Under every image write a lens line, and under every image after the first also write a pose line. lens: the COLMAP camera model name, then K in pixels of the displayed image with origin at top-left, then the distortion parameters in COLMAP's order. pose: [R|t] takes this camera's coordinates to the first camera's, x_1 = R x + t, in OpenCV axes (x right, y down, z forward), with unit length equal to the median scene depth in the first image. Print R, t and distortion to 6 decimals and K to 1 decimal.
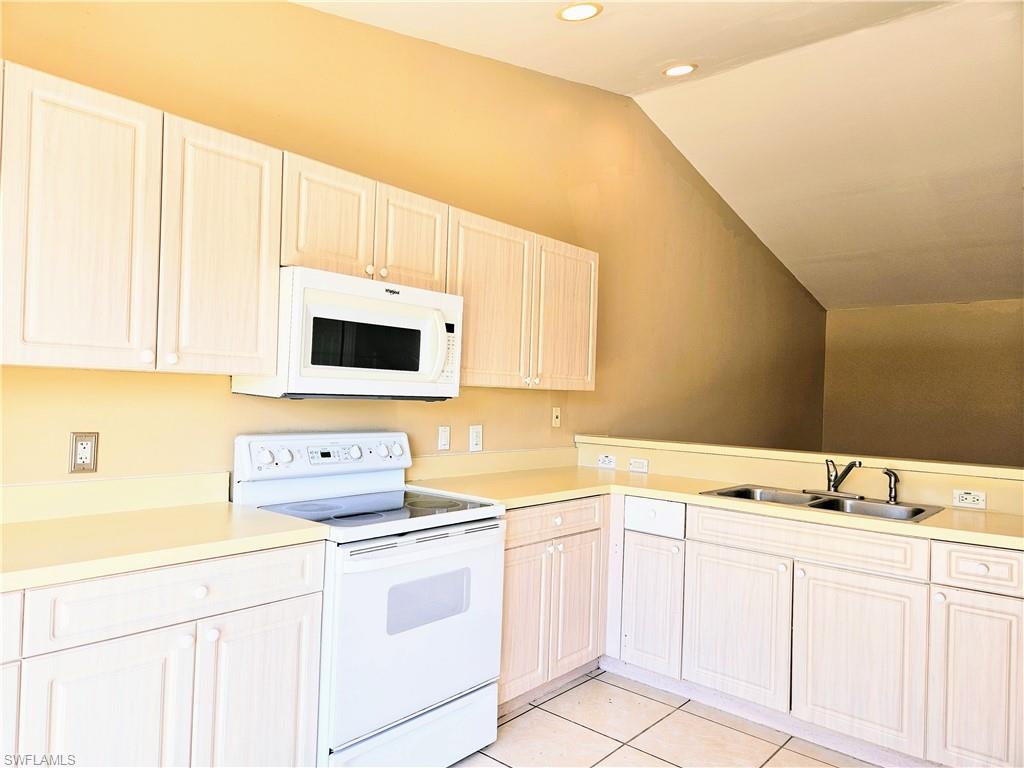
lens RADIAL K [[683.0, 0, 504.0], [0, 683.0, 389.5], [0, 0, 1]] dist [0.069338, -0.054078]
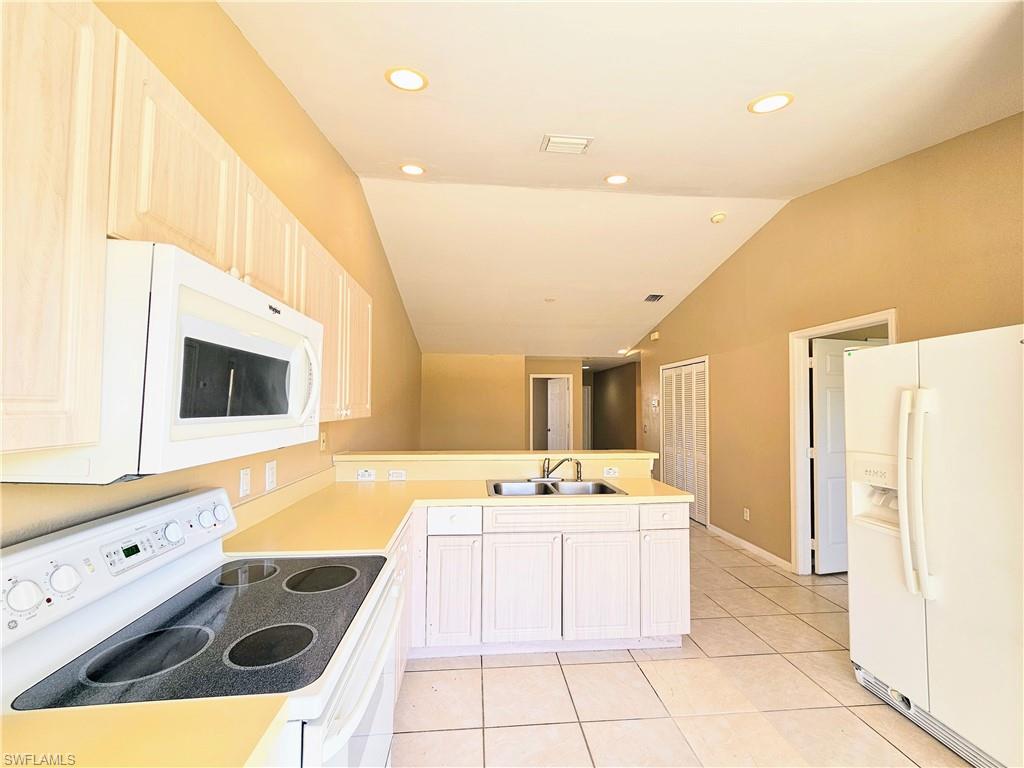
lens RADIAL K [[419.7, 0, 513.1], [0, 419.7, 393.8], [0, 0, 1]] dist [-0.000949, 0.000921]
pose [[0.690740, -0.005969, 0.723078, -0.270473], [0.010547, 0.999943, -0.001821, -0.042231], [-0.723026, 0.008884, 0.690764, 0.434001]]
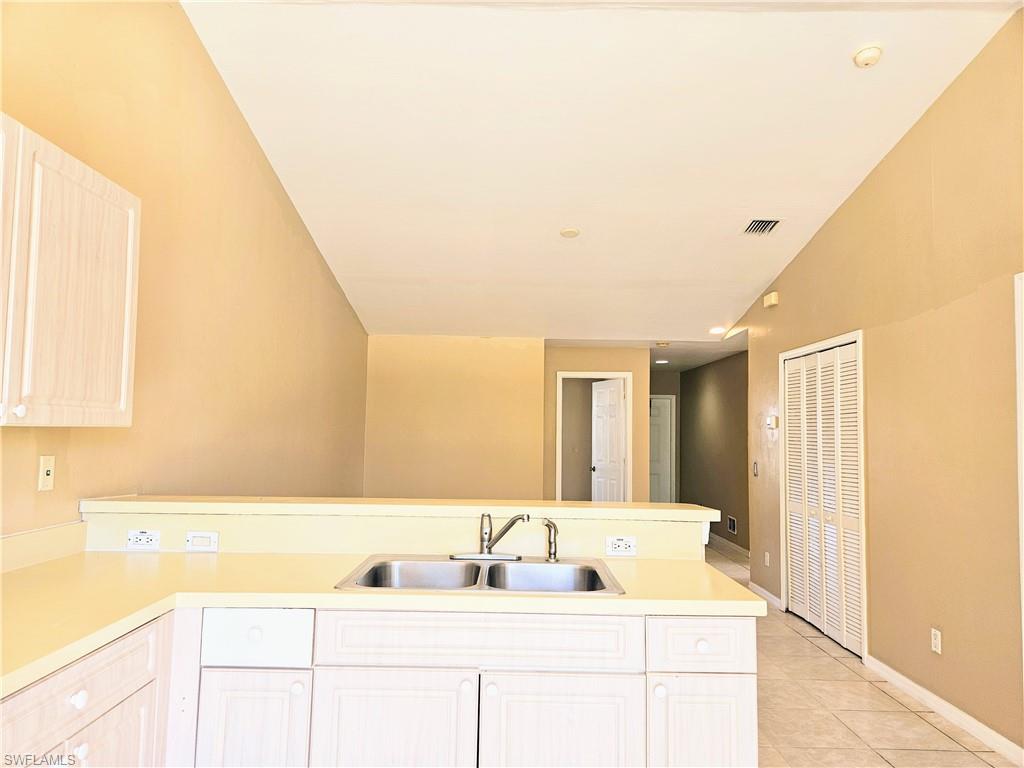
lens RADIAL K [[683.3, 0, 511.3], [0, 683.3, 390.8], [0, 0, 1]] dist [0.068953, -0.054696]
pose [[0.752751, 0.022524, 0.657919, -0.020851], [-0.000480, 0.999433, -0.033666, -0.011752], [-0.658305, 0.025026, 0.752335, 0.419446]]
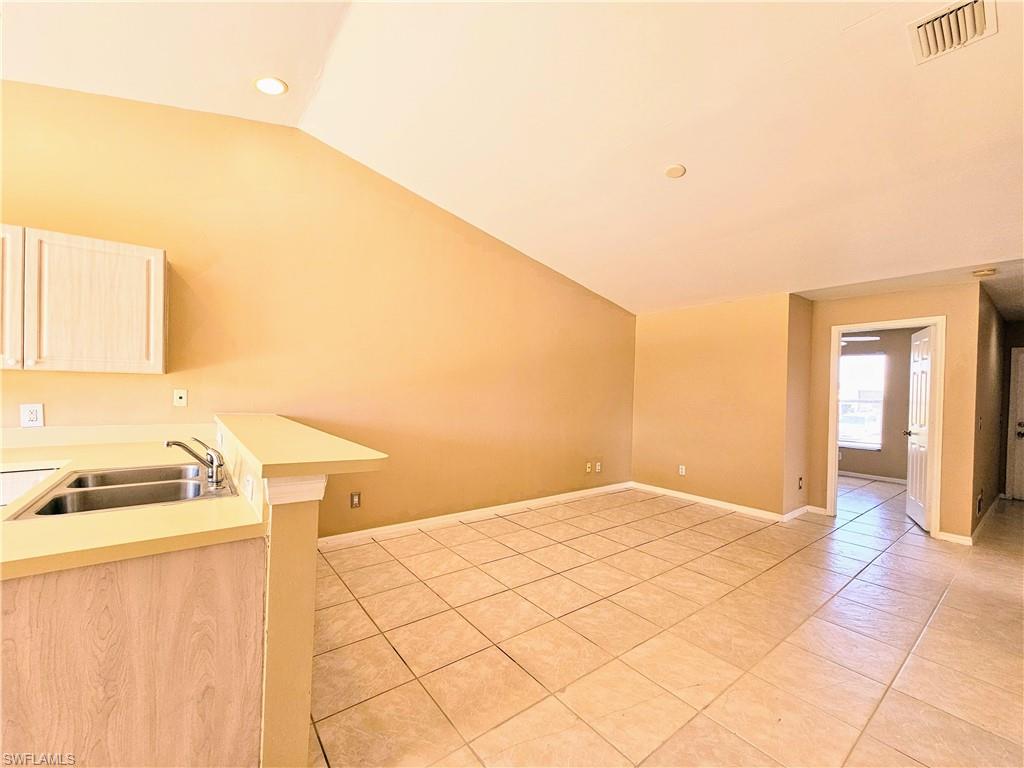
lens RADIAL K [[419.7, 0, 513.1], [0, 419.7, 393.8], [0, 0, 1]] dist [-0.000949, 0.000921]
pose [[0.980235, -0.006171, -0.197742, 1.061685], [0.009358, 0.999841, 0.015186, 0.038734], [0.197617, -0.016736, 0.980136, 0.562321]]
